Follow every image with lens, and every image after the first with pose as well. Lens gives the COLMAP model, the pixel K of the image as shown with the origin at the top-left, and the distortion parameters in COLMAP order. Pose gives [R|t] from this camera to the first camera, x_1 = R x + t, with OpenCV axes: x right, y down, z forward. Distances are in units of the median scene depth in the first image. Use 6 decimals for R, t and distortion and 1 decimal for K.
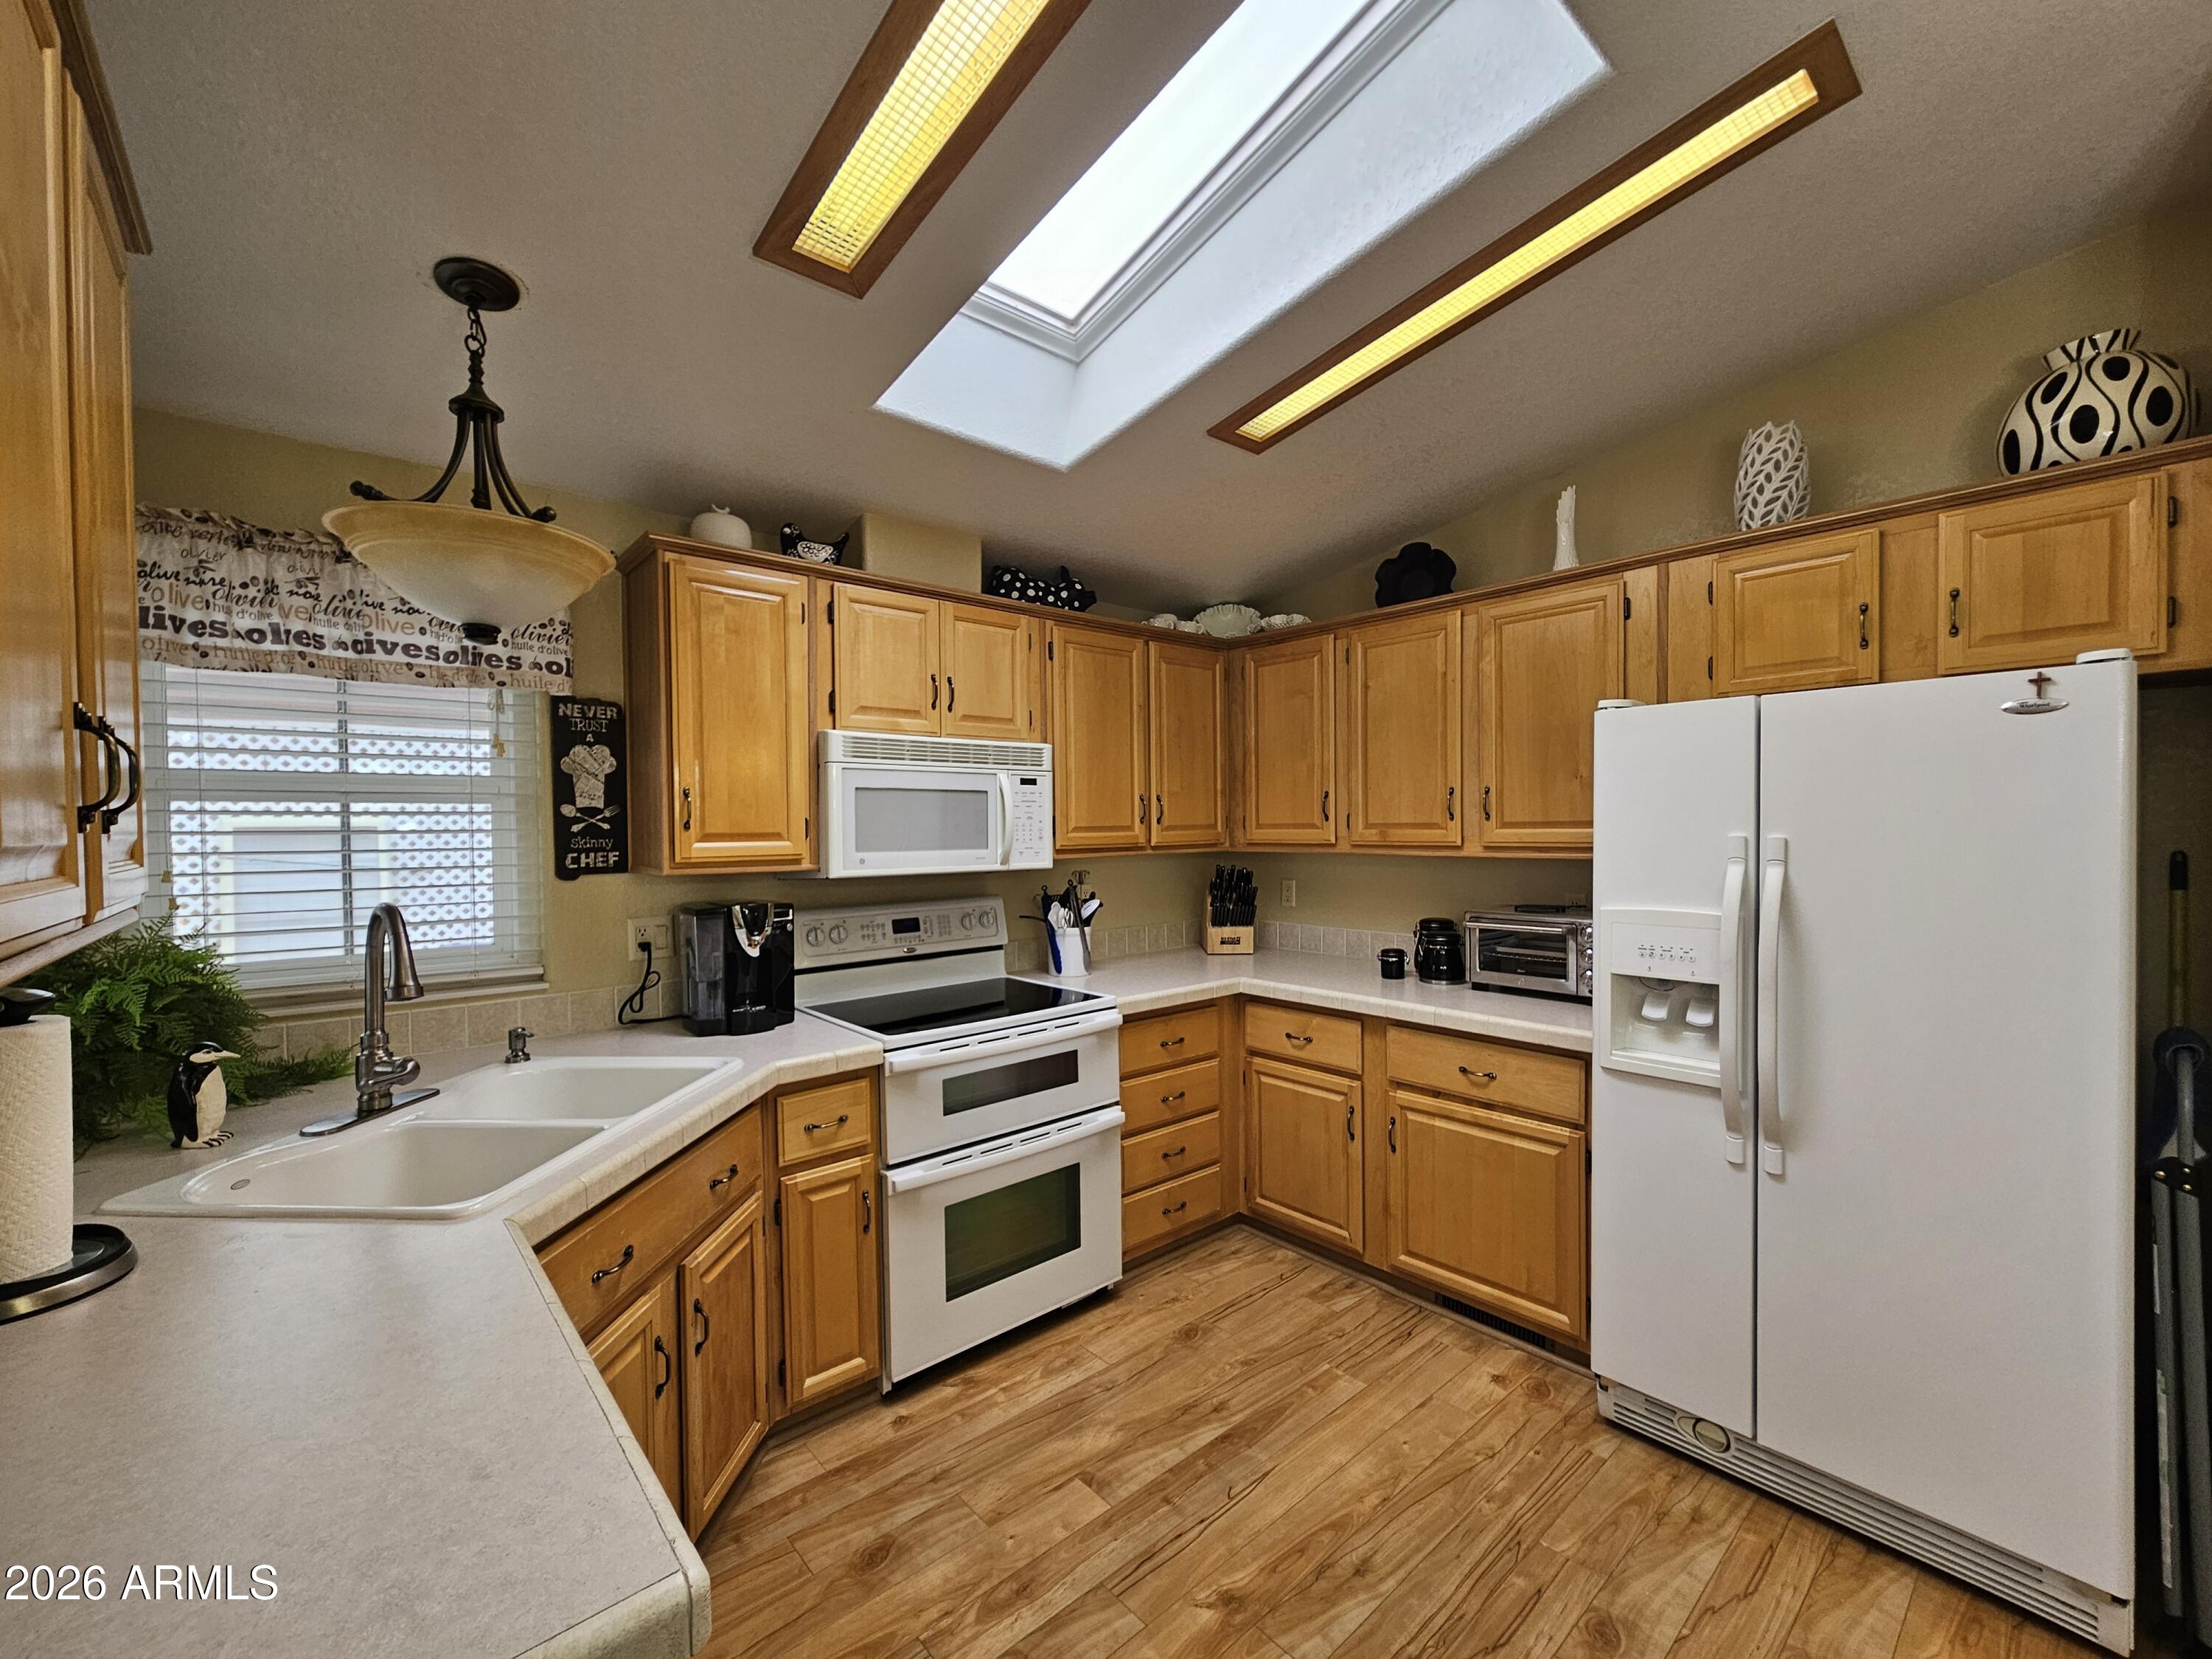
lens RADIAL K [[905.6, 0, 1097.2], [0, 905.6, 840.1], [0, 0, 1]] dist [0.000265, 0.002308]
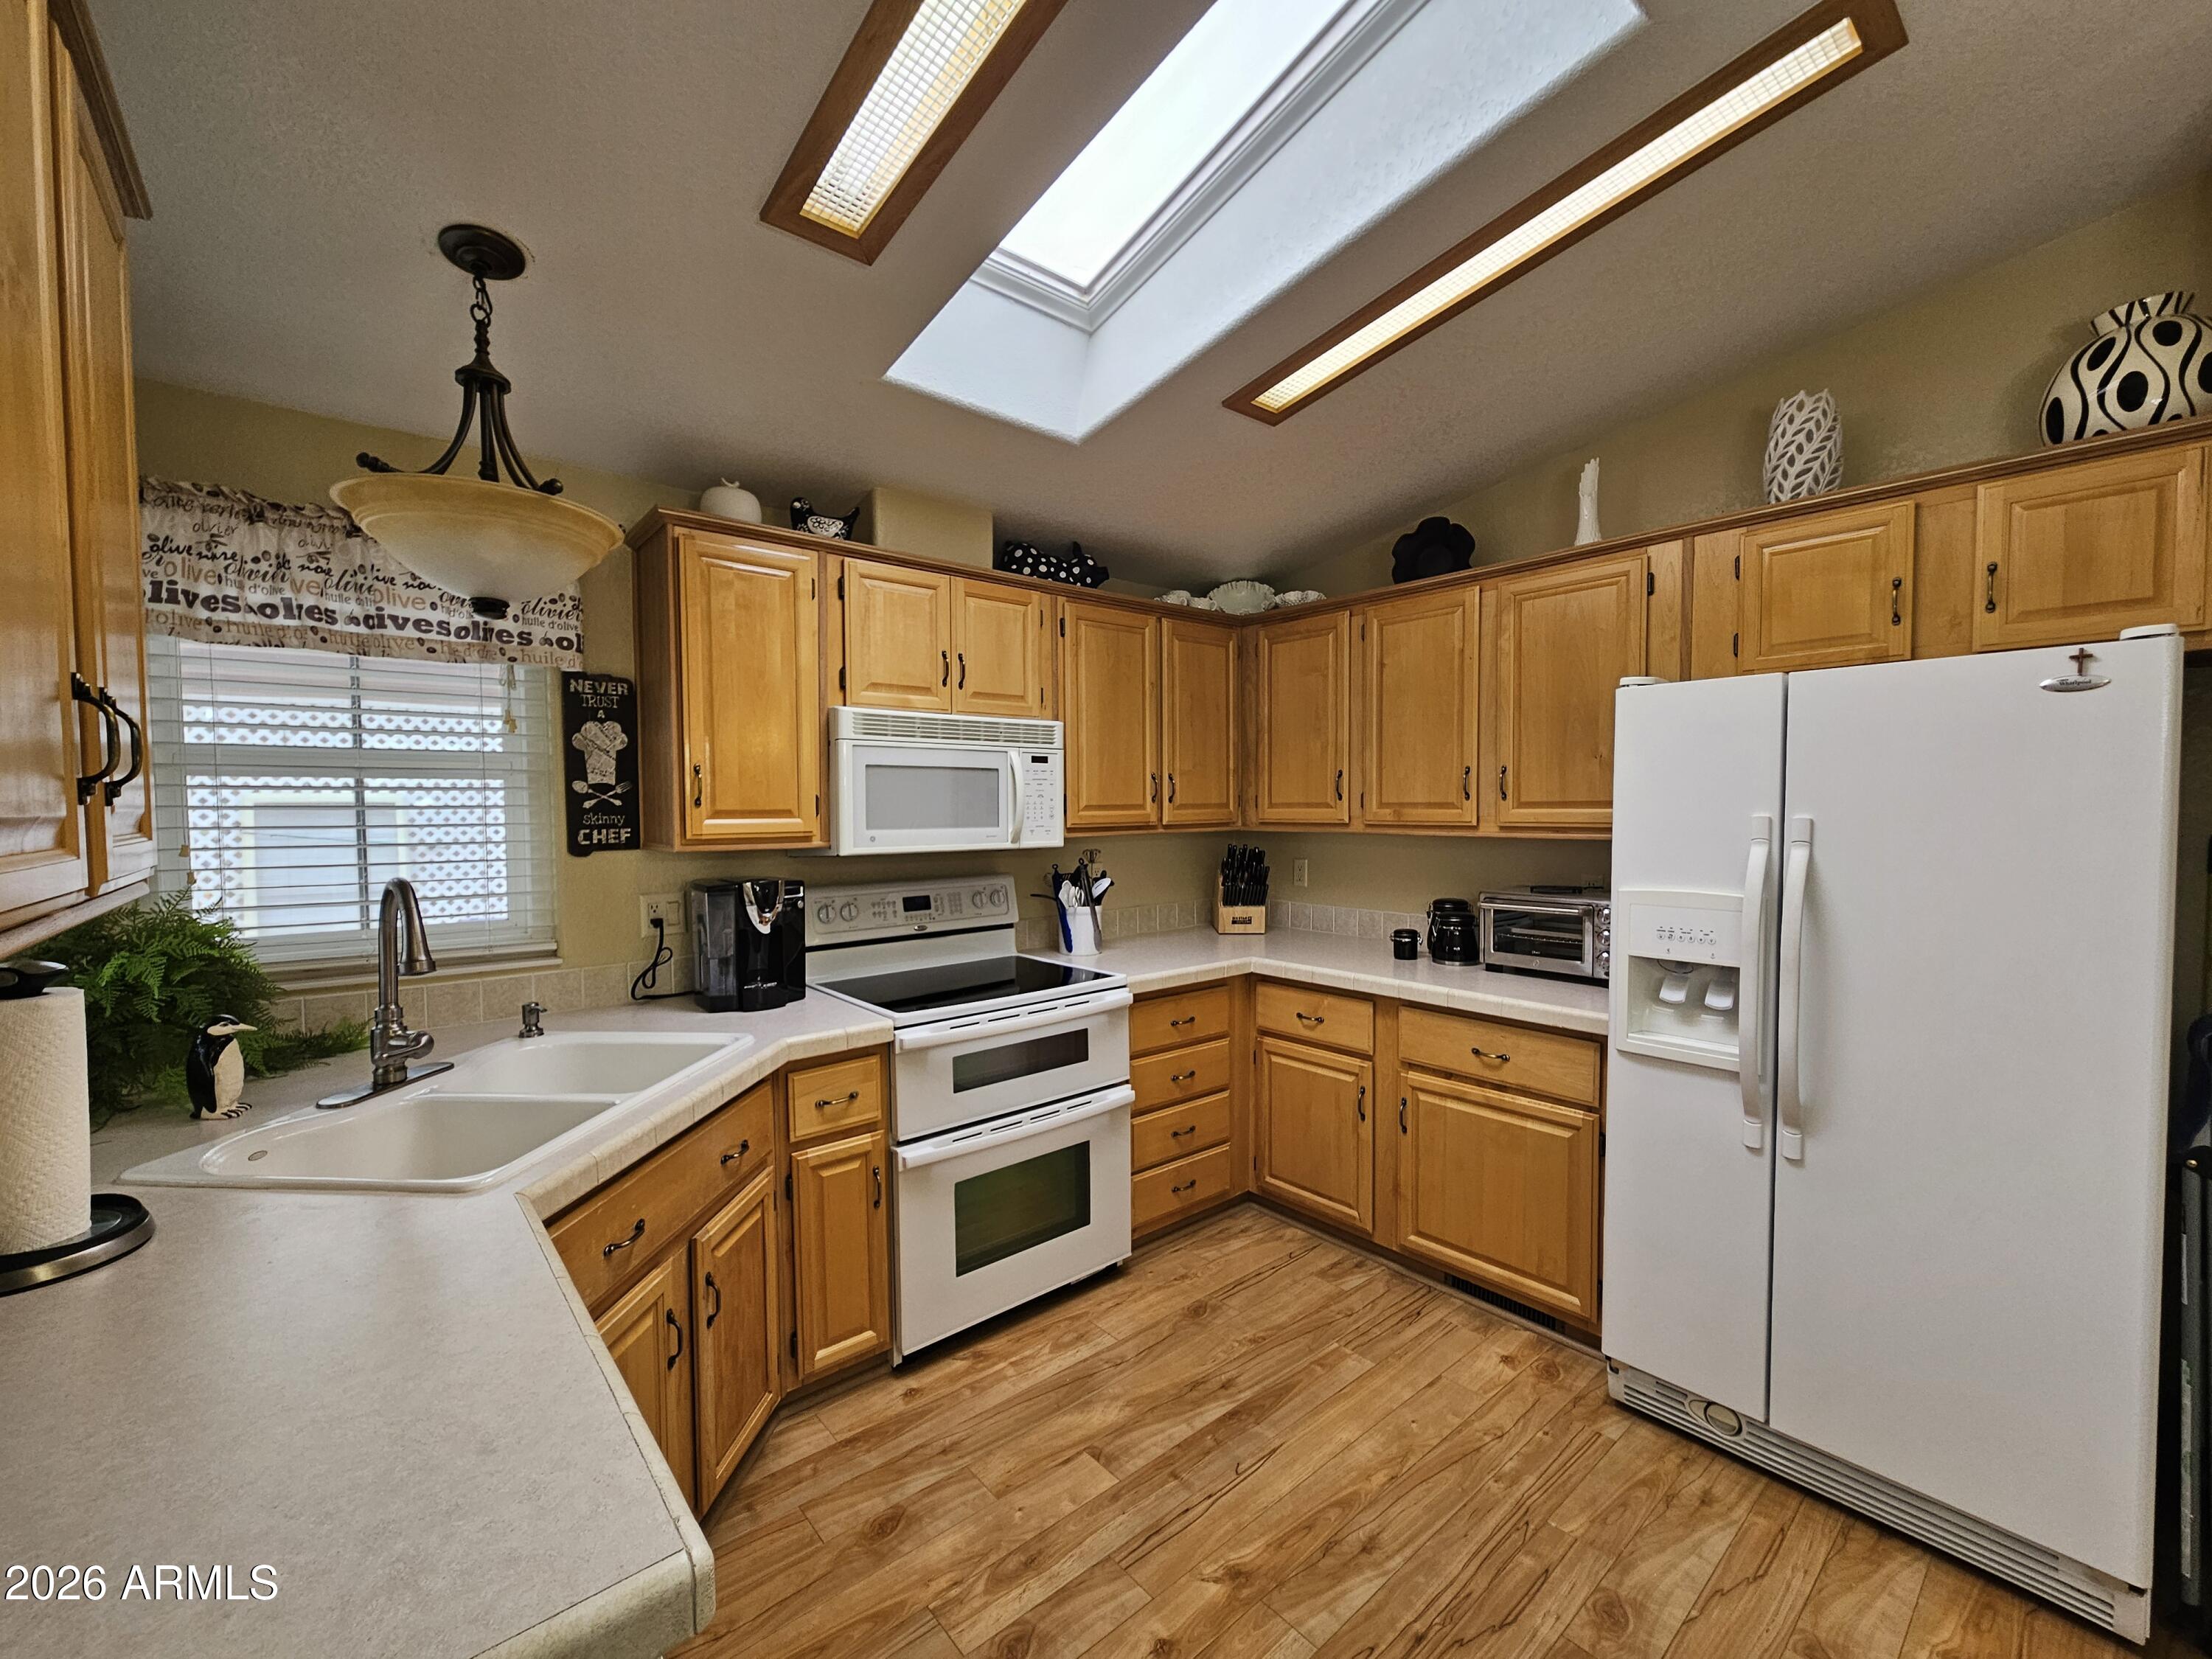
lens RADIAL K [[905.6, 0, 1095.5], [0, 905.6, 837.6], [0, 0, 1]] dist [0.000265, 0.002308]
pose [[0.999882, 0.004306, -0.014748, 0.000653], [-0.004004, 0.999783, 0.020436, 0.000880], [0.014833, -0.020374, 0.999682, 0.007258]]
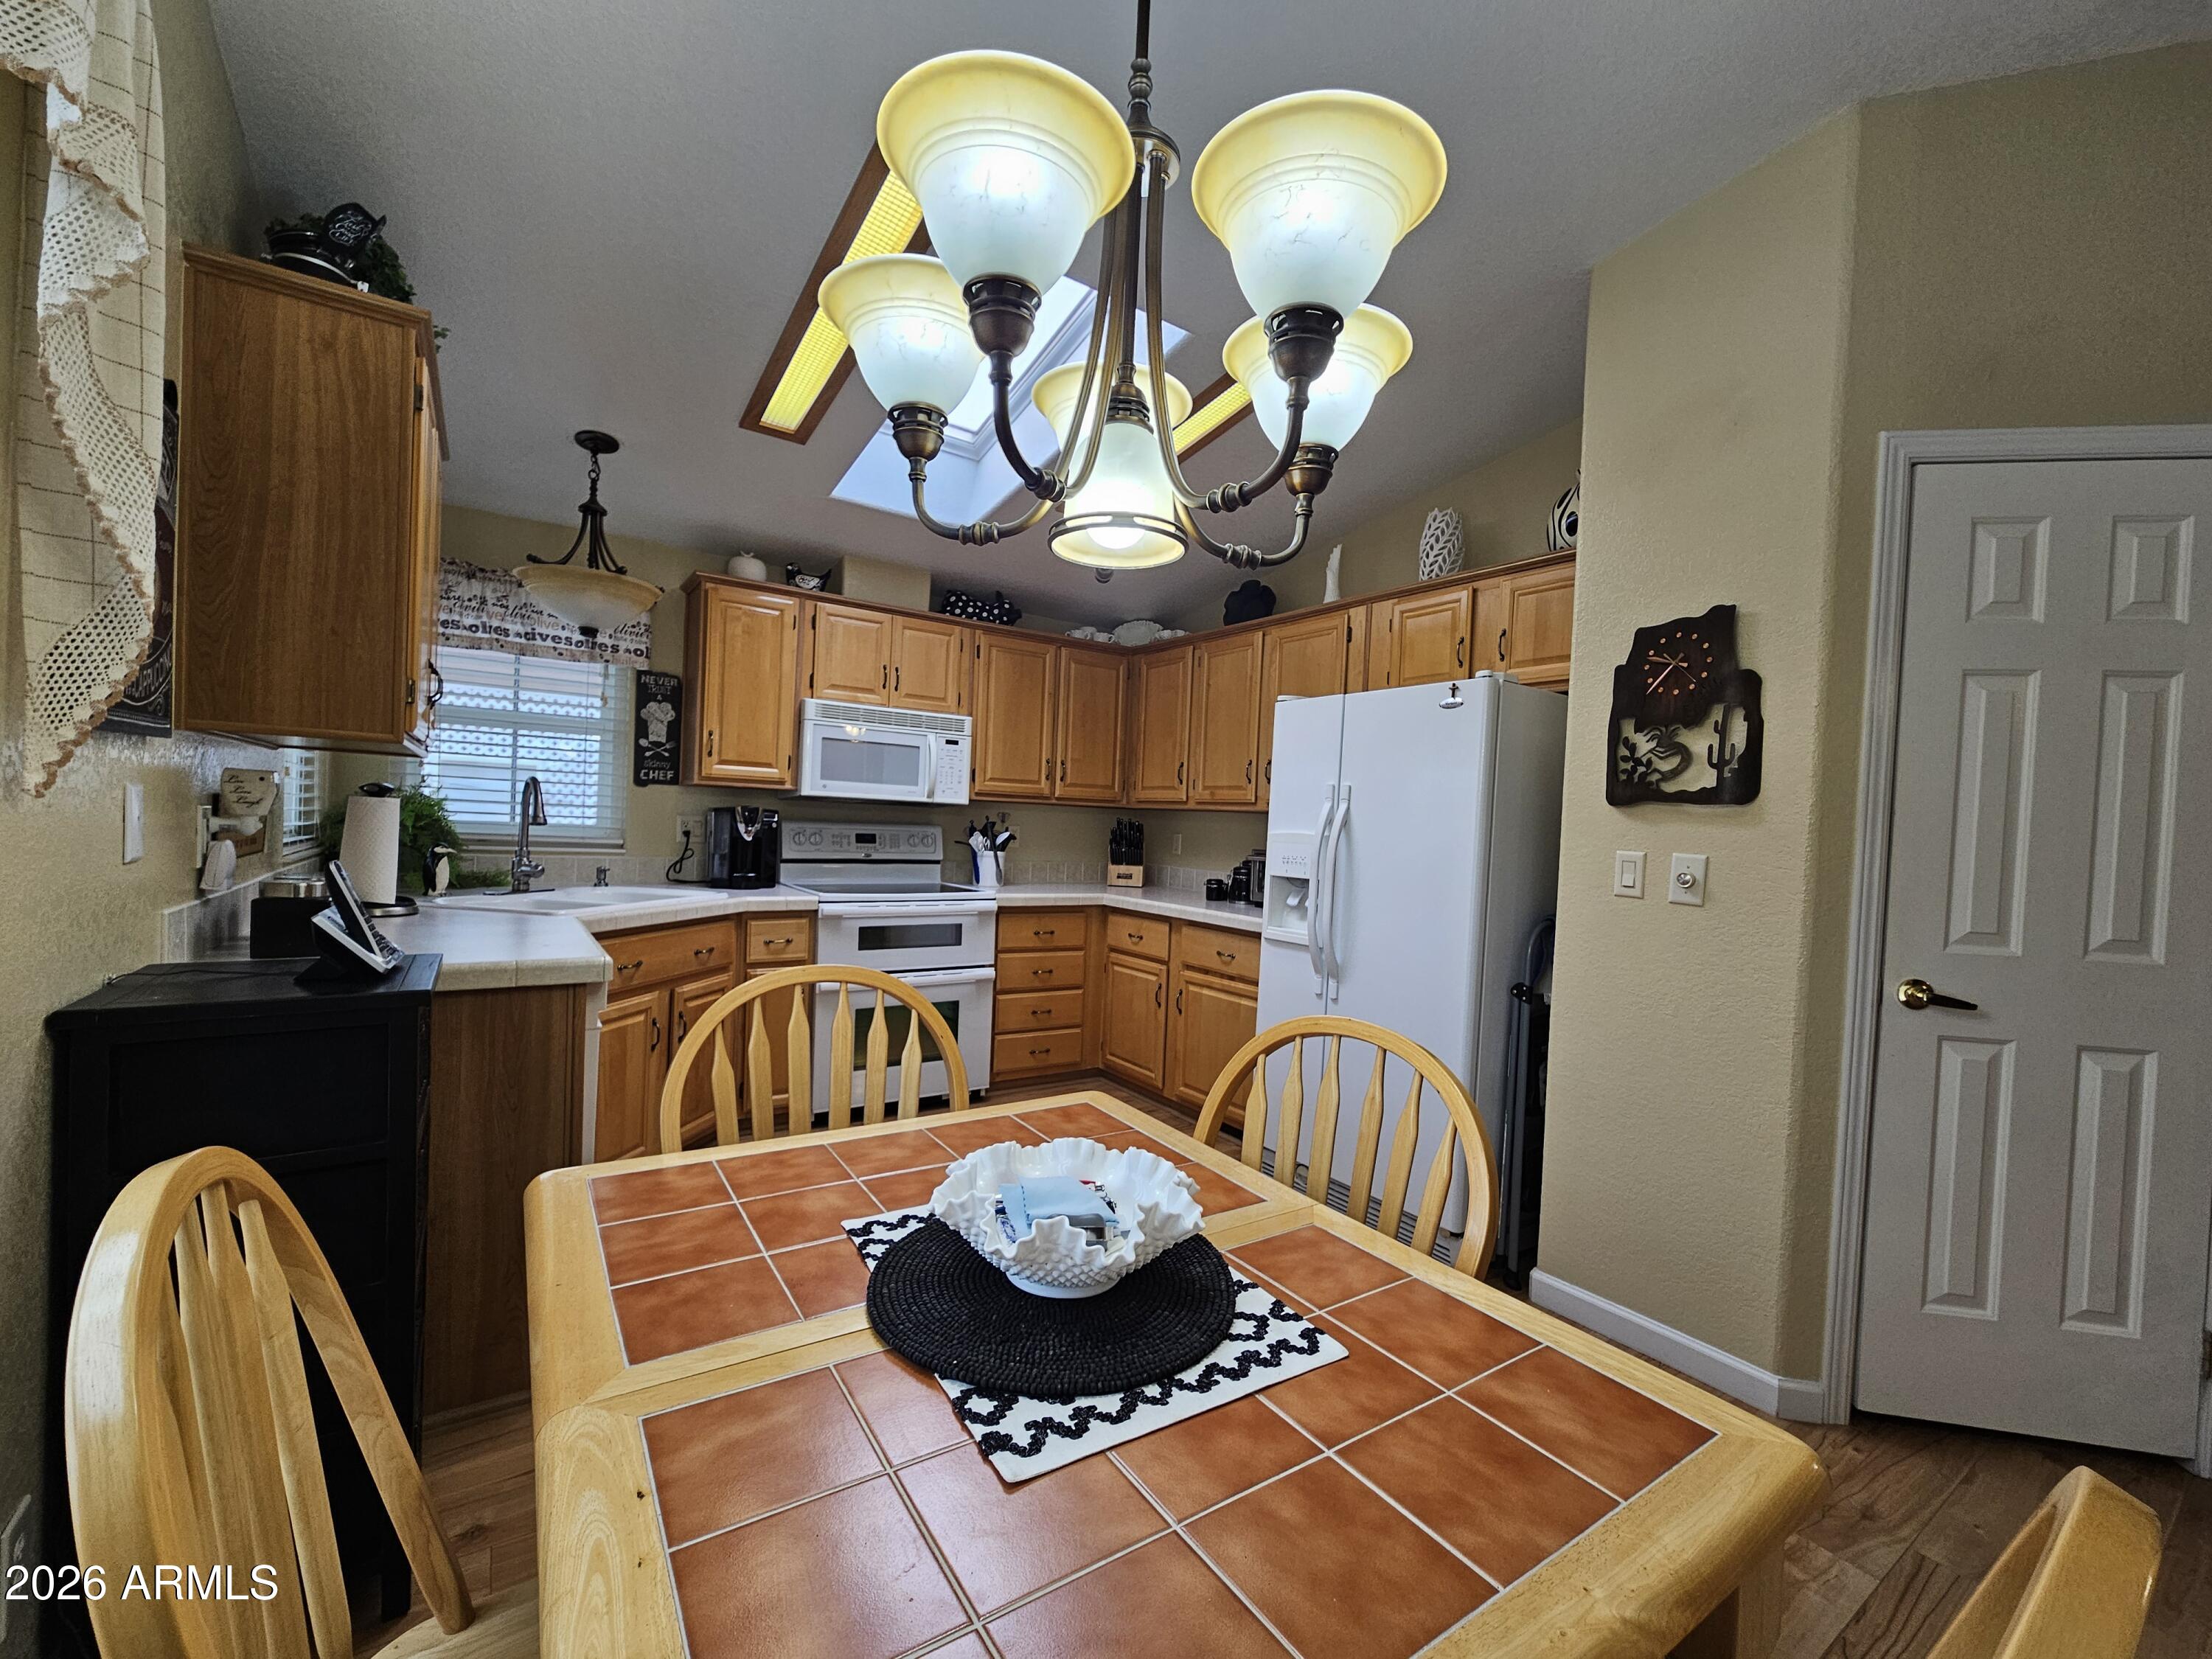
lens RADIAL K [[905.6, 0, 1098.0], [0, 905.6, 837.3], [0, 0, 1]] dist [0.000265, 0.002308]
pose [[0.991133, 0.056049, -0.120477, 0.424206], [-0.056488, 0.998403, -0.000230, 0.092326], [0.120272, 0.007033, 0.992716, -0.500267]]
